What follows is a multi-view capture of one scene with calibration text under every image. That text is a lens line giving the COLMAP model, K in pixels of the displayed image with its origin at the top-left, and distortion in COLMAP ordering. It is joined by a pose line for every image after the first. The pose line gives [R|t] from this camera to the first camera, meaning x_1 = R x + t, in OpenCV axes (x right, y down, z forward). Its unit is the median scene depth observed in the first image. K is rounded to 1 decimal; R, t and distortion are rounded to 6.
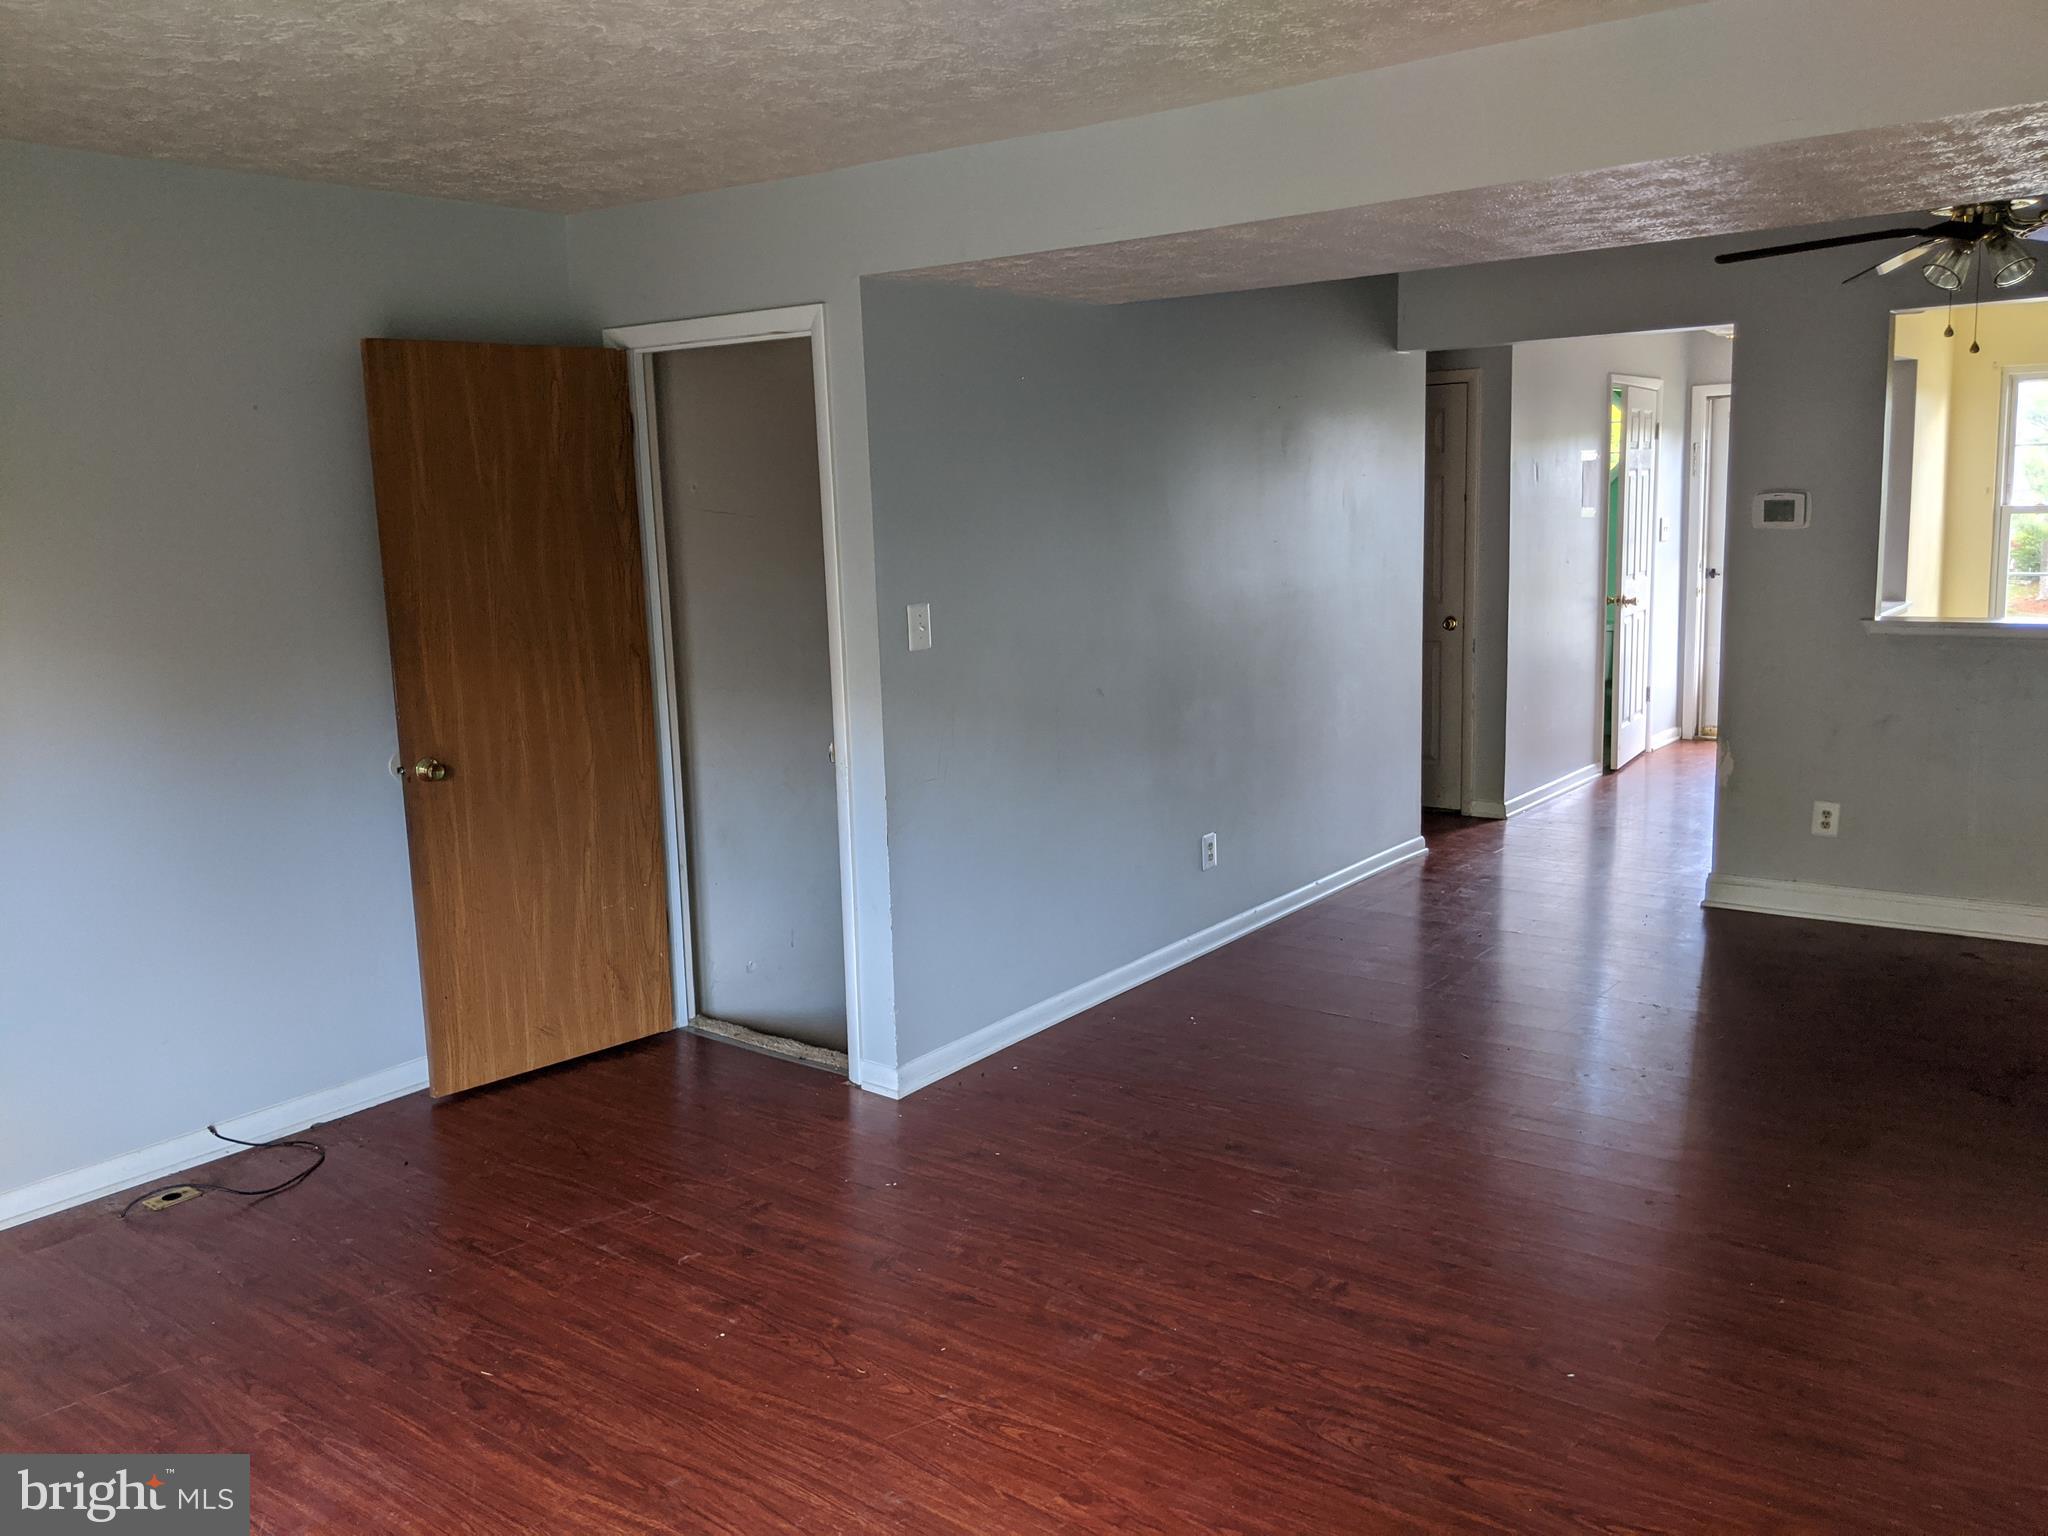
lens RADIAL K [[1631.3, 0, 1017.8], [0, 1631.3, 758.7], [0, 0, 1]] dist [0.020308, -0.011053]
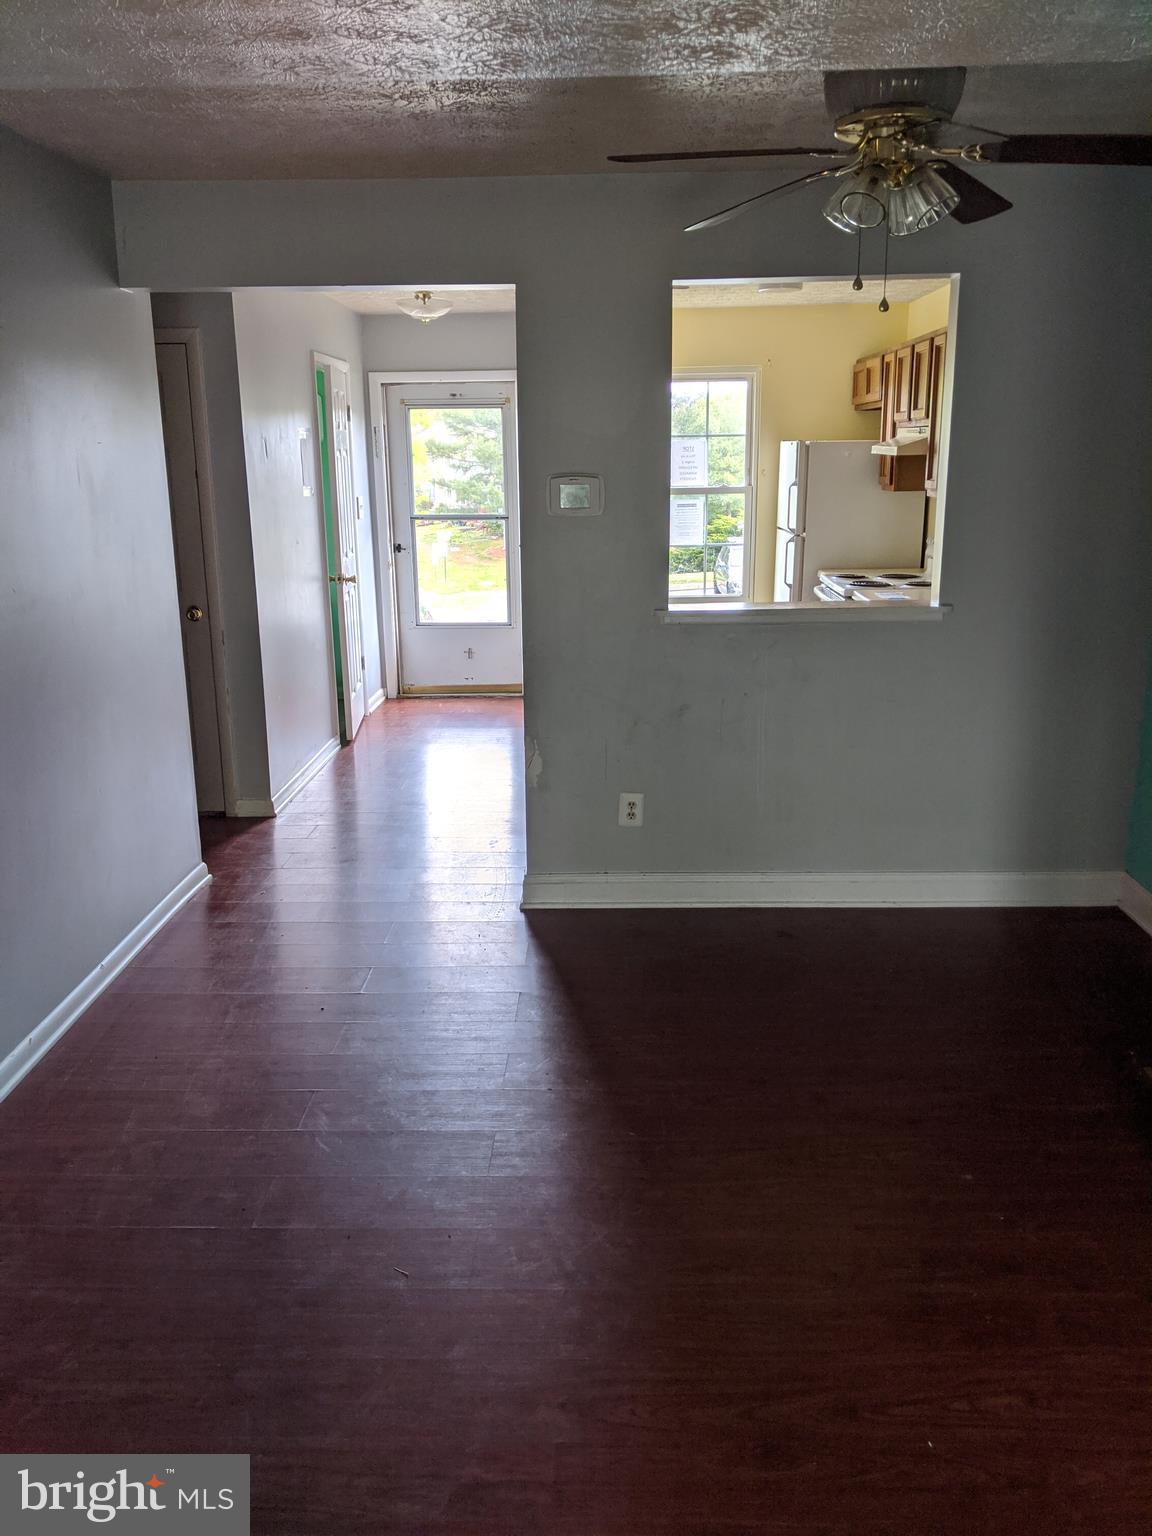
lens RADIAL K [[1223.5, 0, 596.0], [0, 1223.5, 776.0], [0, 0, 1]] dist [0.020308, -0.011053]
pose [[0.801097, -0.128339, 0.584614, 0.032065], [0.079667, 0.990914, 0.108364, -0.049552], [-0.593209, -0.040236, 0.804042, 0.309849]]
